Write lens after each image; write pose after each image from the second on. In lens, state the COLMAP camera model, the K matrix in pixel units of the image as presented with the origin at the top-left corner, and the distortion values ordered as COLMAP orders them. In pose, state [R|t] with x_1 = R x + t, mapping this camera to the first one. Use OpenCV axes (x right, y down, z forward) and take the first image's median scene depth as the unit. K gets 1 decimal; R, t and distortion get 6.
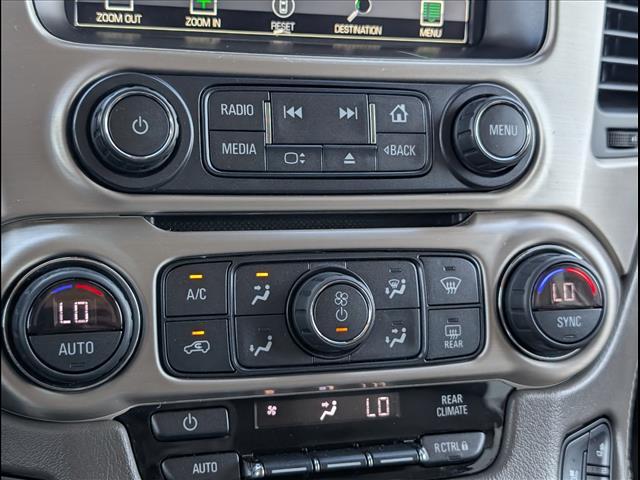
lens RADIAL K [[903.2, 0, 297.3], [0, 903.2, 248.6], [0, 0, 1]] dist [0.122797, 0.000000]
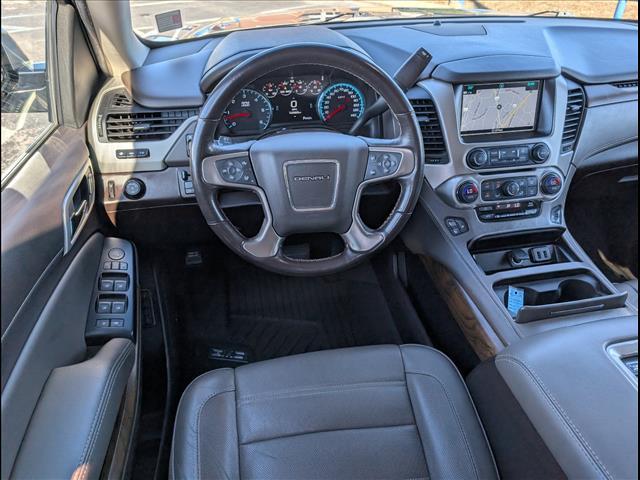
lens RADIAL K [[452.7, 0, 322.1], [0, 452.7, 241.4], [0, 0, 1]] dist [0.010468, 0.004445]
pose [[0.991573, -0.025450, -0.127029, -0.735396], [0.051814, 0.976585, 0.208797, -0.245839], [0.118741, -0.213619, 0.969674, -1.846008]]
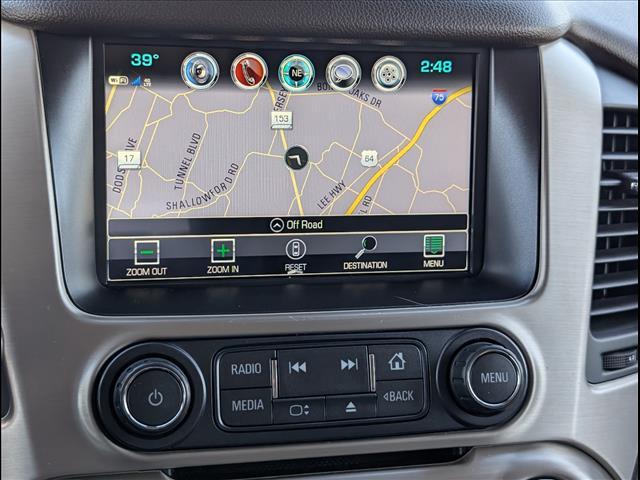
lens RADIAL K [[903.2, 0, 320.4], [0, 903.2, 240.1], [0, 0, 1]] dist [0.122797, 0.000000]
pose [[0.998114, -0.014731, -0.059600, 0.087236], [0.010901, 0.997885, -0.064091, -0.225914], [0.060418, 0.063321, 0.996163, -0.099671]]
